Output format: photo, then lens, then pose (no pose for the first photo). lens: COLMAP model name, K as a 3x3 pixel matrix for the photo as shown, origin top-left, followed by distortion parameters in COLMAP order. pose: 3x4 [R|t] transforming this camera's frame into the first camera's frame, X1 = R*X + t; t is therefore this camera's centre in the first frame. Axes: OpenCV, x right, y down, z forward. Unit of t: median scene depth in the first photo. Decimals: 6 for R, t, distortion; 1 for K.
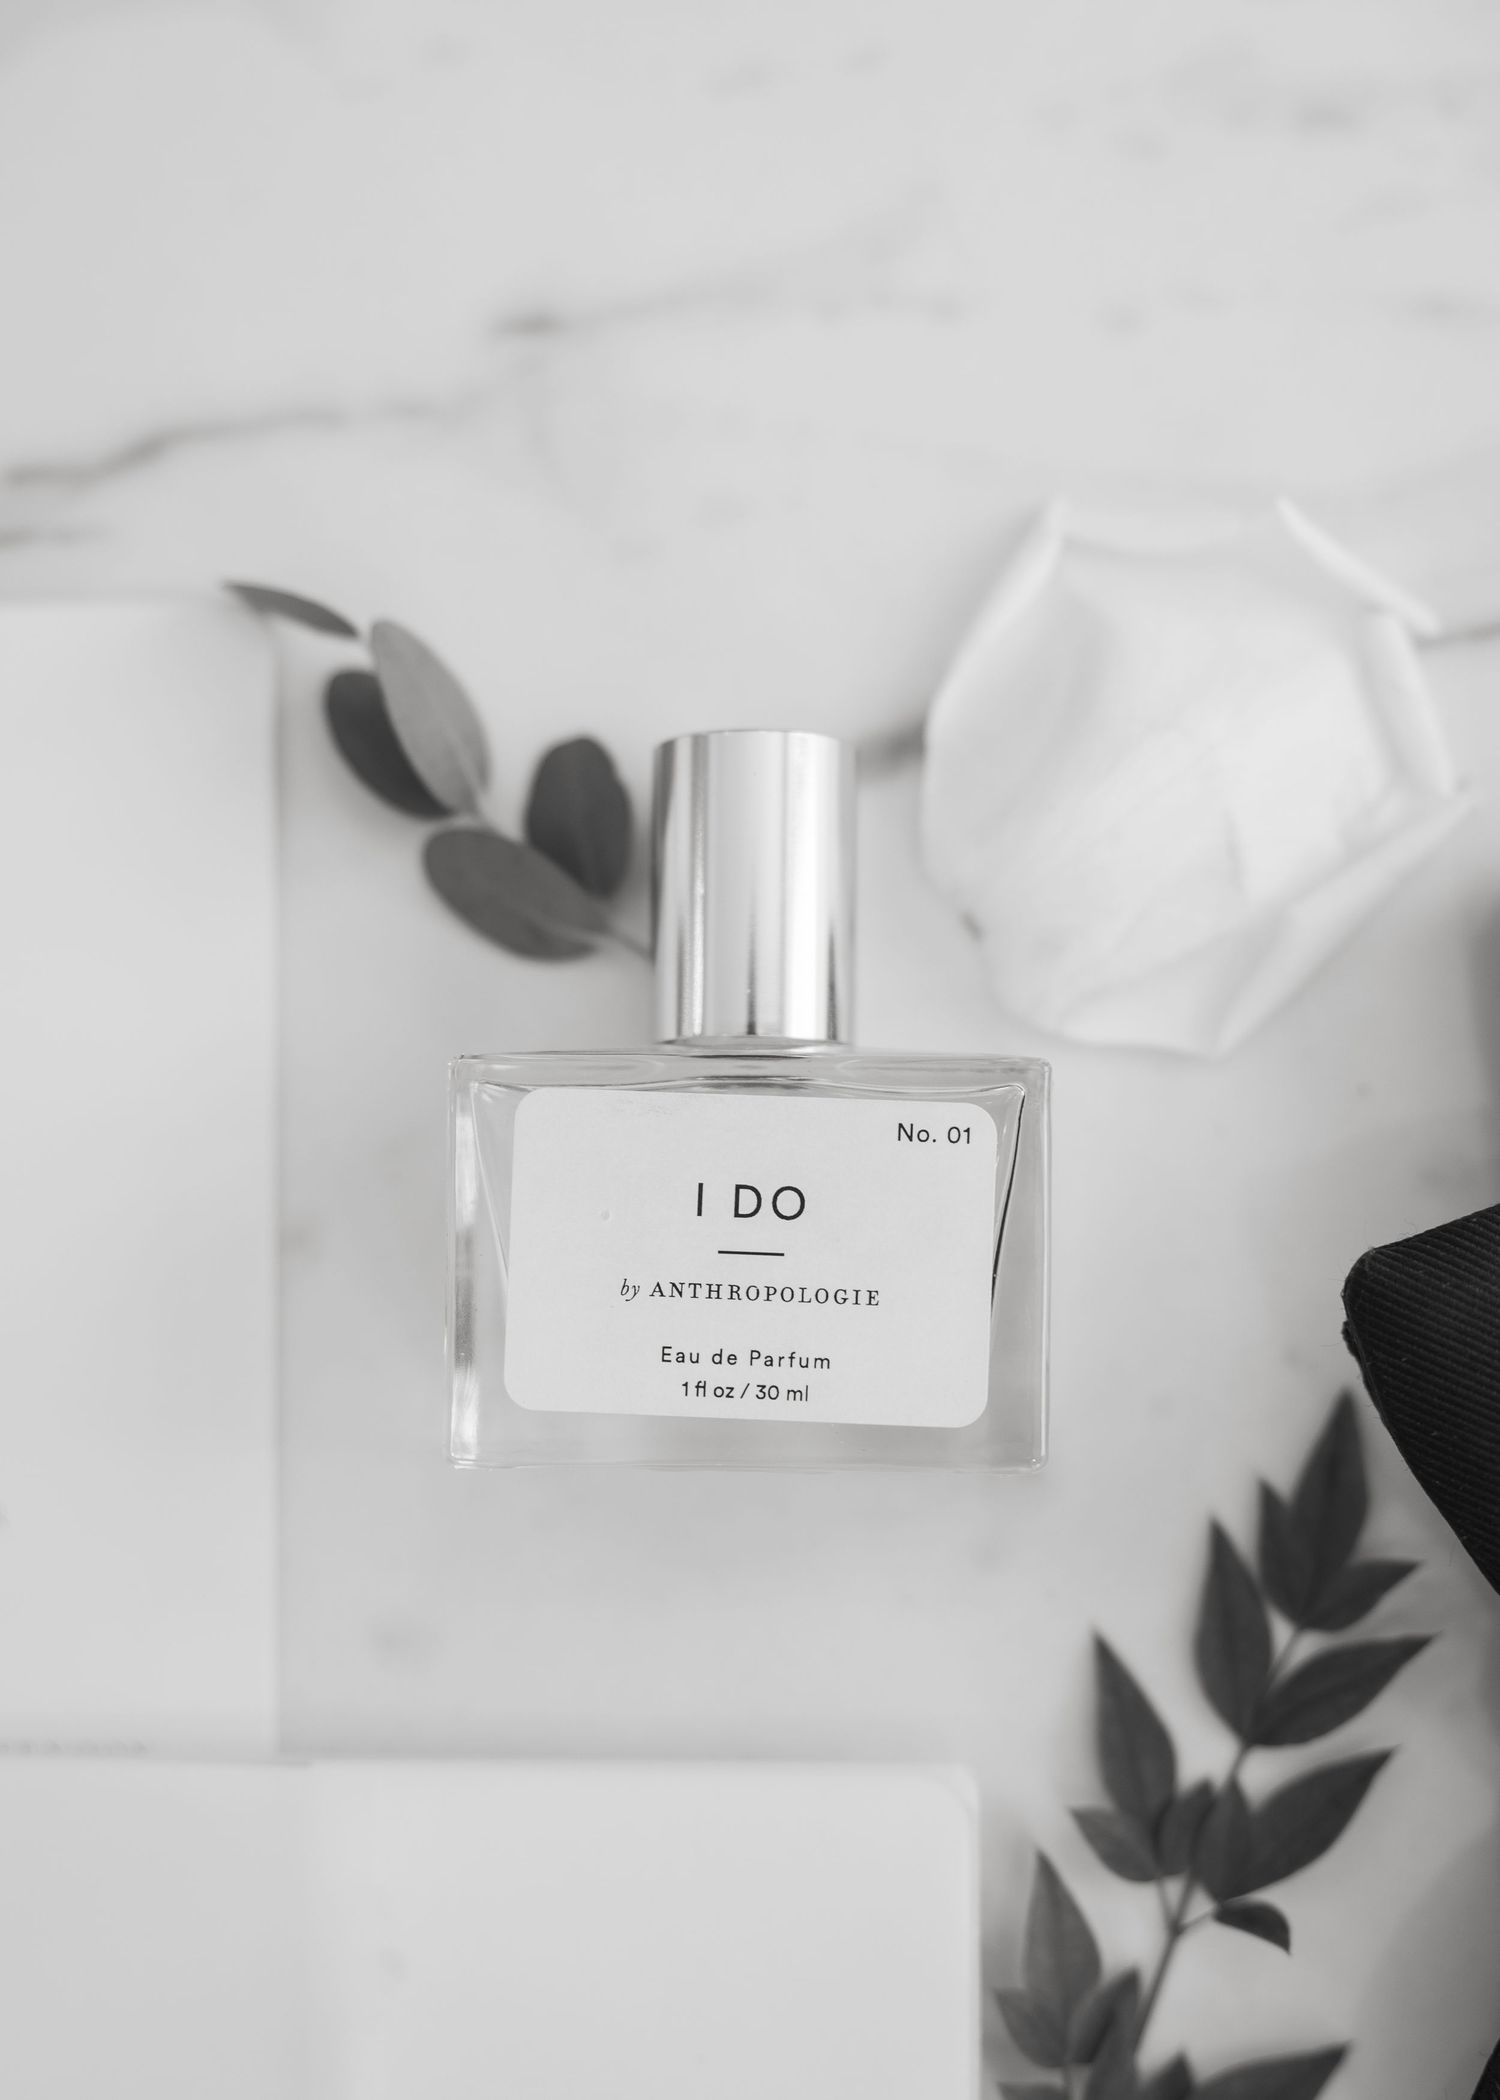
lens RADIAL K [[3687.6, 0, 750.0], [0, 3687.6, 1050.0], [0, 0, 1]] dist [-0.000875, 4.224685]
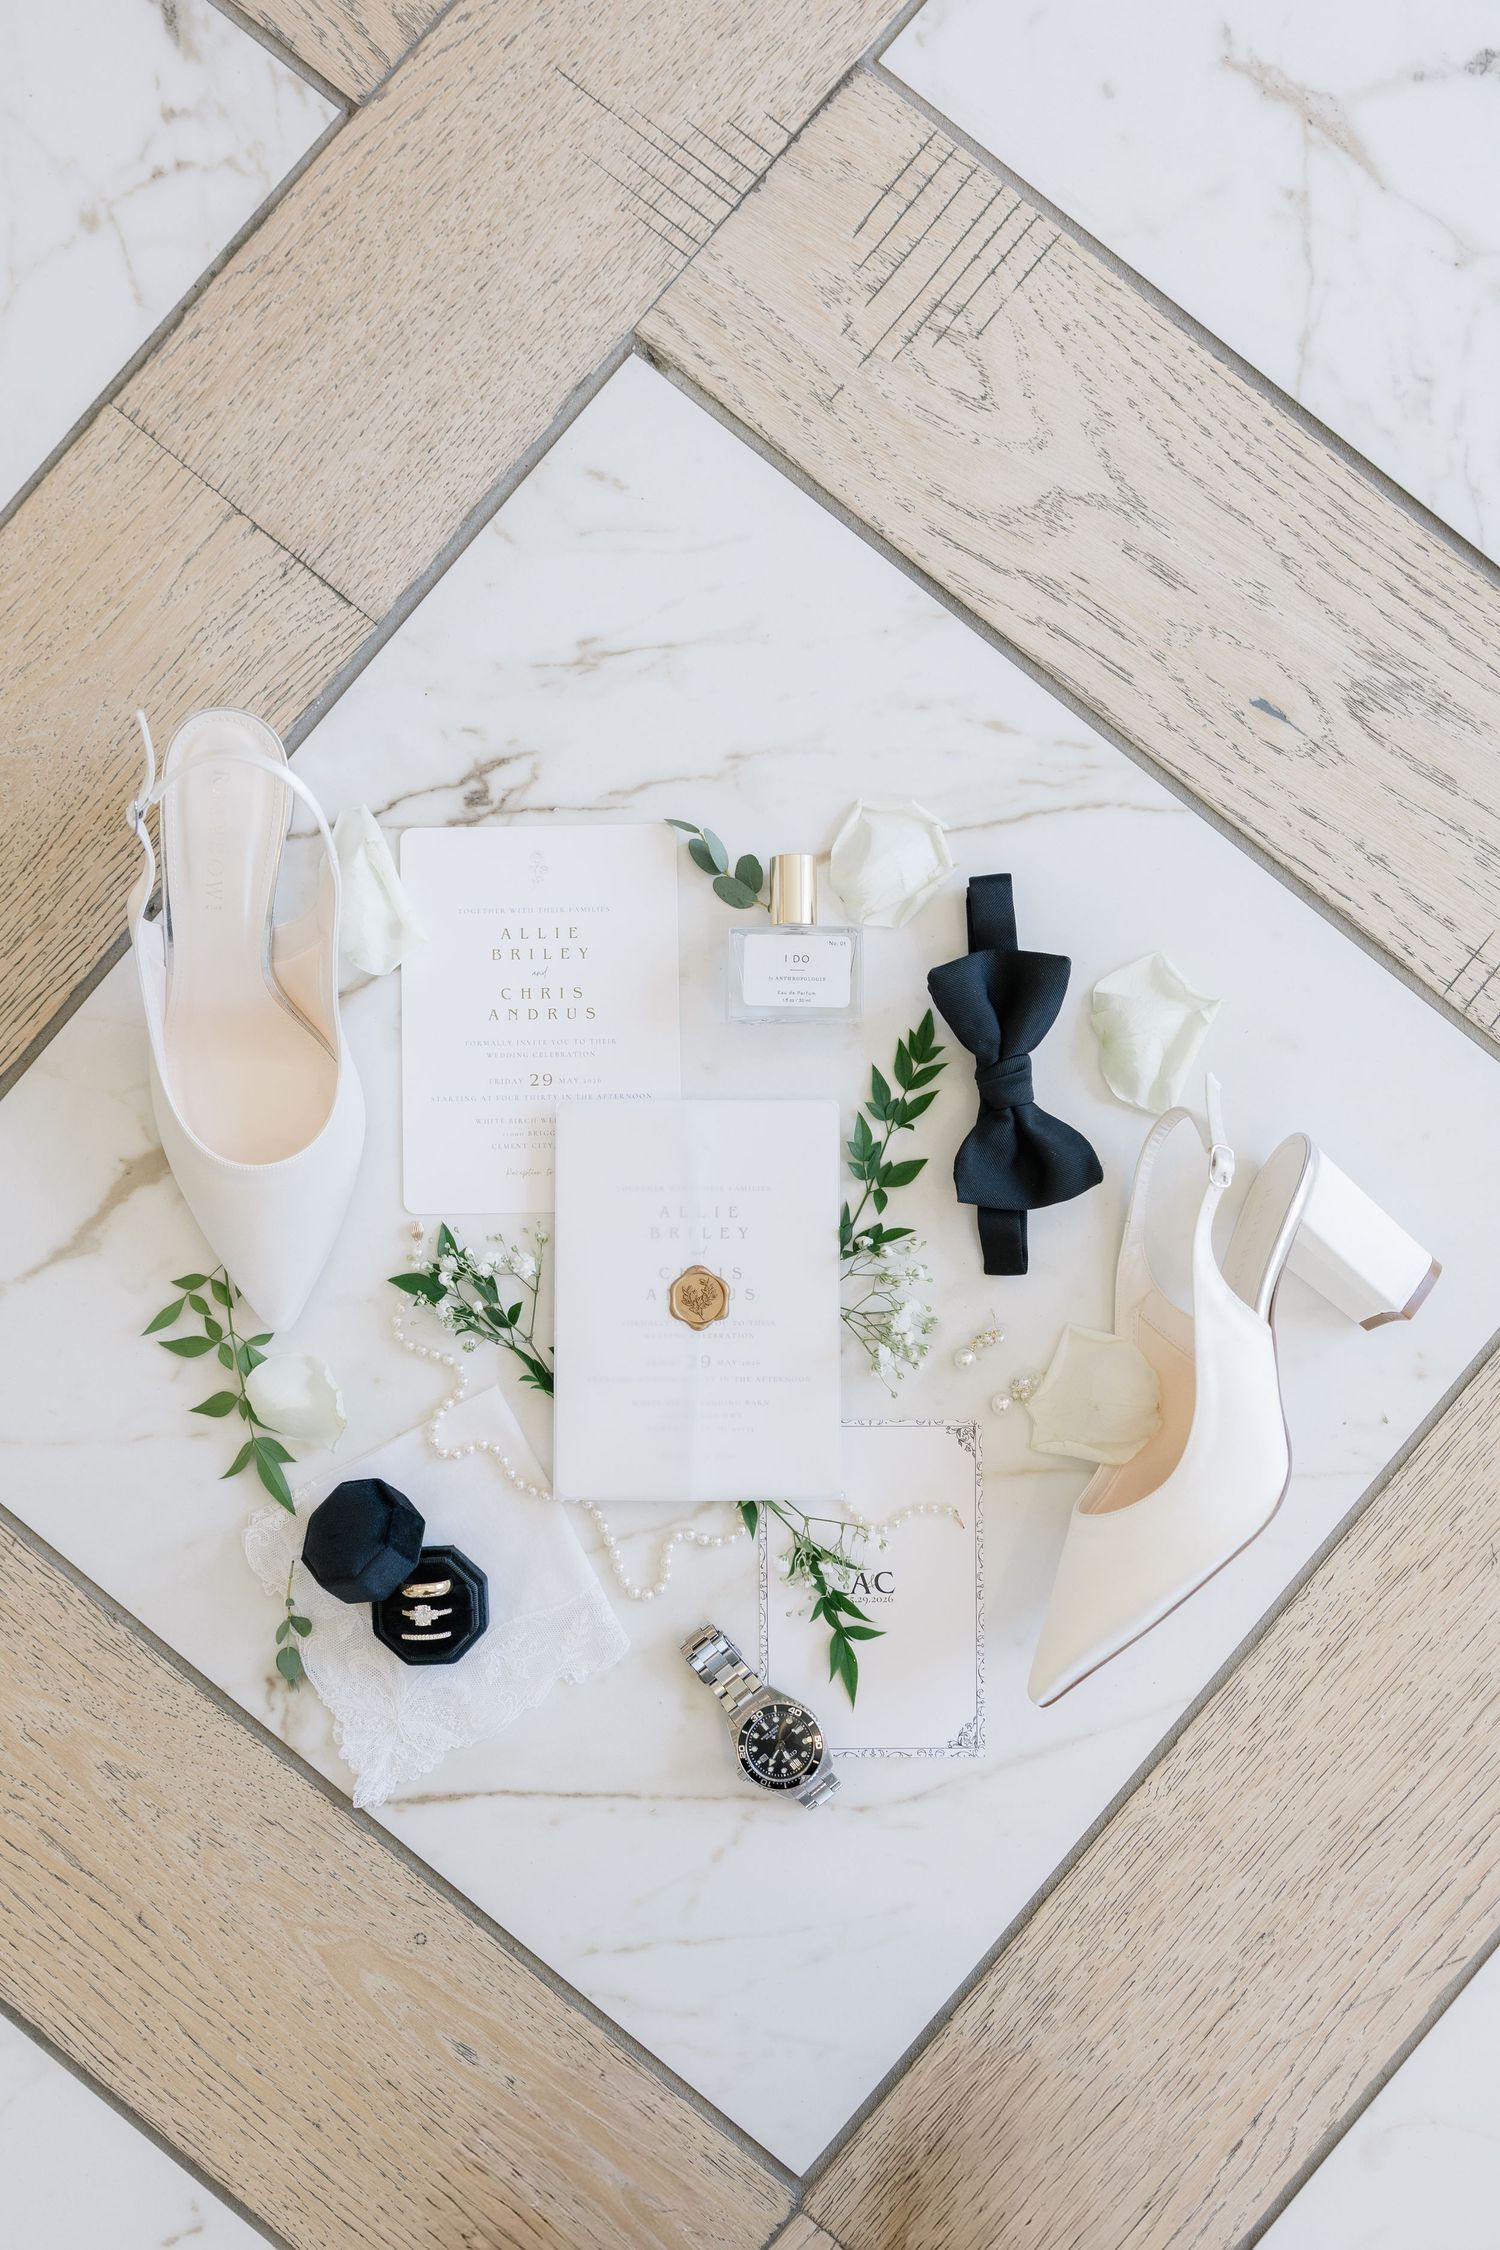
lens RADIAL K [[2232.5, 0, 750.0], [0, 2232.5, 1125.0], [0, 0, 1]] dist [0.005616, -0.001615]
pose [[0.998687, -0.014051, 0.049266, -0.176279], [0.011233, 0.998310, 0.057012, 0.078920], [-0.049984, -0.056384, 0.997157, -1.578756]]
